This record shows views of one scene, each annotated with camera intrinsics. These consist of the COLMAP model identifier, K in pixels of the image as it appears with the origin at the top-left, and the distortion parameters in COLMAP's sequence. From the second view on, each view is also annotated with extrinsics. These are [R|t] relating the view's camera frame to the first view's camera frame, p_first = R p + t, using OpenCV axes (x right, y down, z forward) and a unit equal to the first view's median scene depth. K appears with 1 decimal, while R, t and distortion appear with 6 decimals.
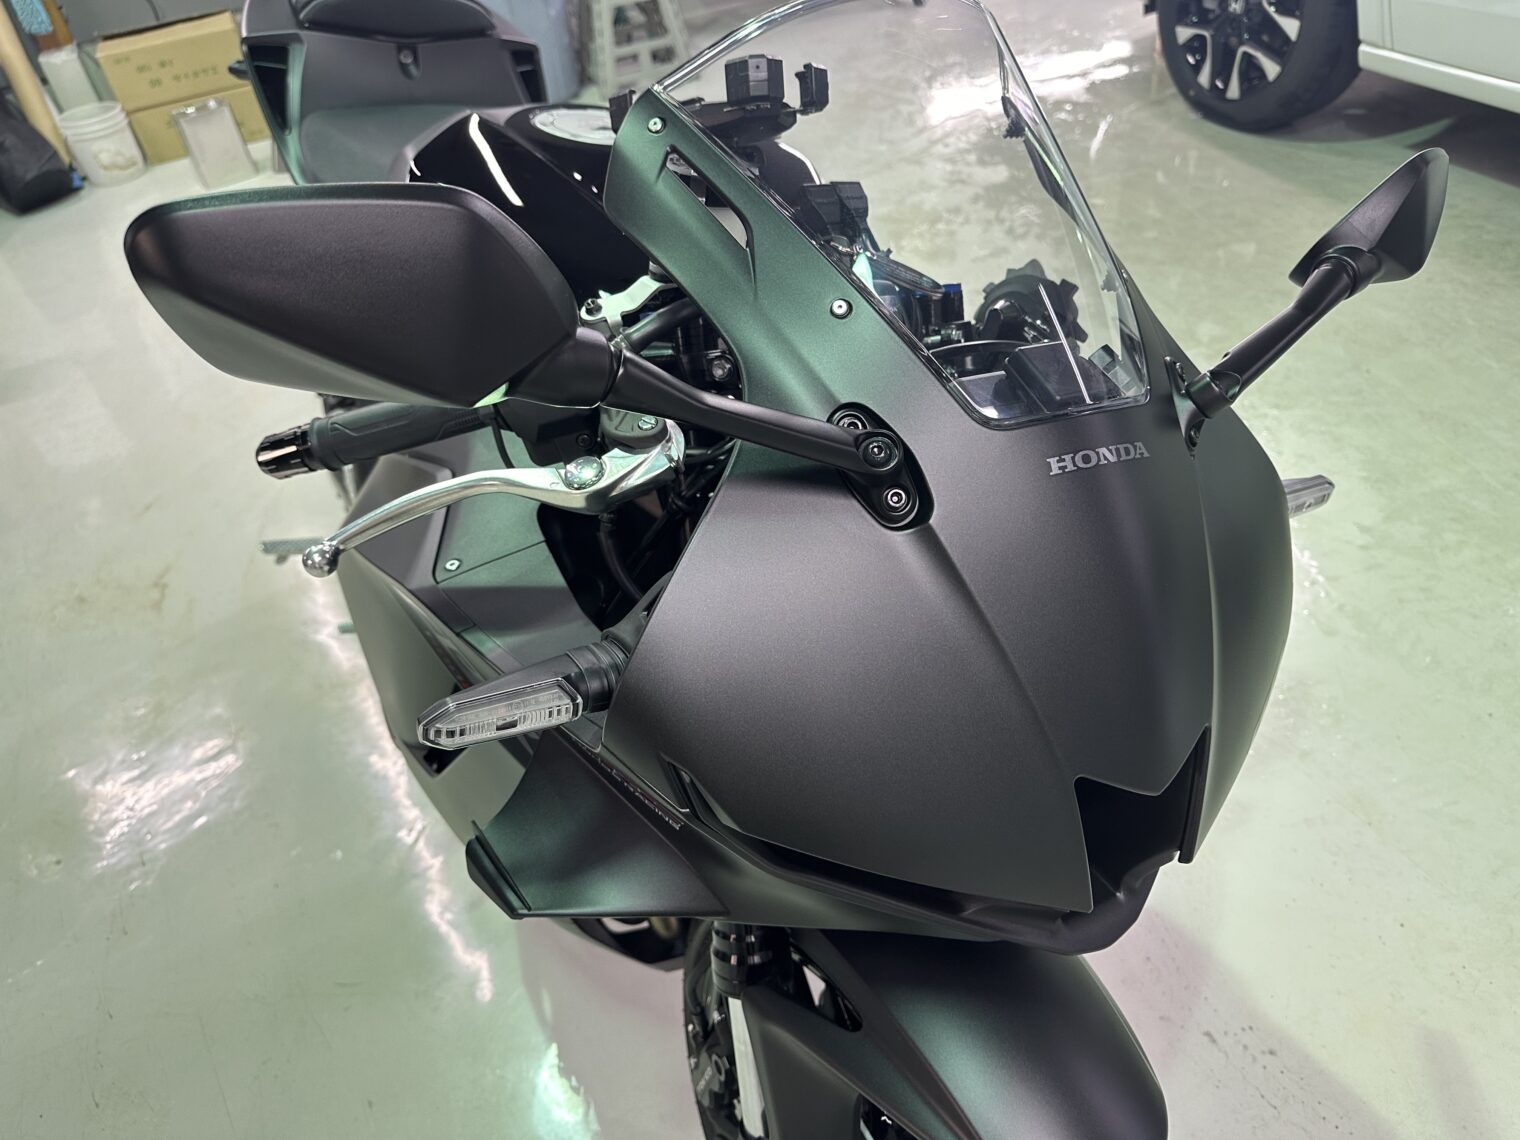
lens RADIAL K [[1099.9, 0, 745.8], [0, 1099.9, 545.2], [0, 0, 1]] dist [0.049604, -0.051478]
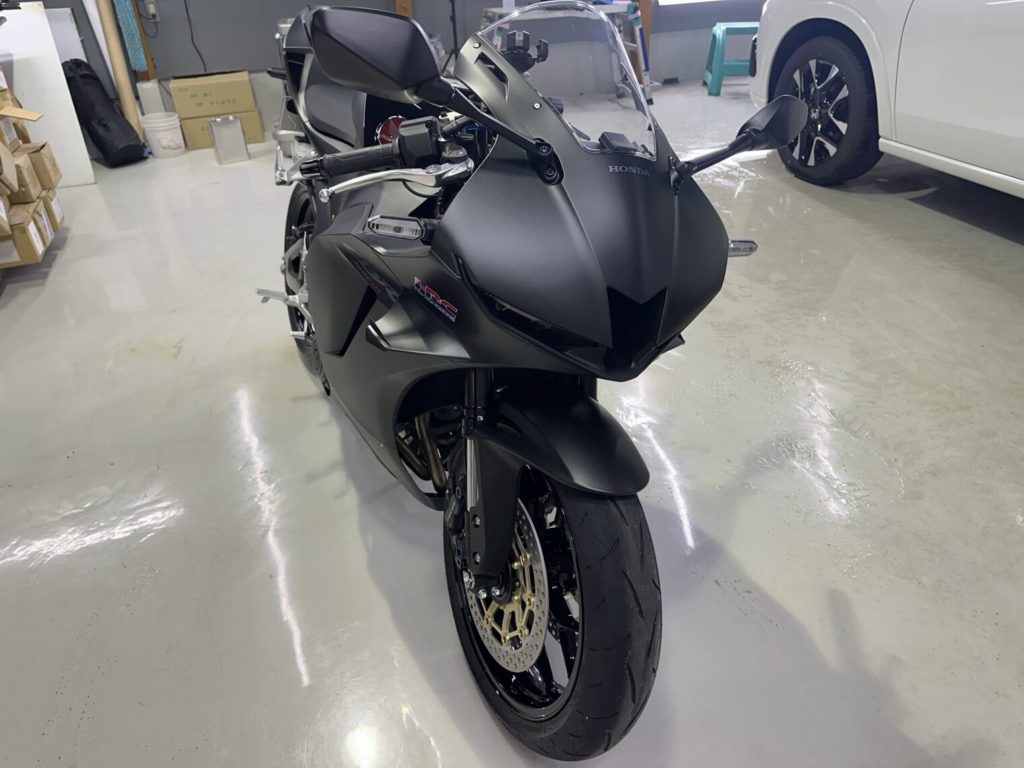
lens RADIAL K [[741.0, 0, 502.4], [0, 741.0, 367.3], [0, 0, 1]] dist [0.049604, -0.051478]
pose [[0.994352, 0.102791, -0.026413, 0.028658], [-0.105405, 0.985531, -0.132731, 0.163618], [0.012387, 0.134766, 0.990800, -0.175691]]
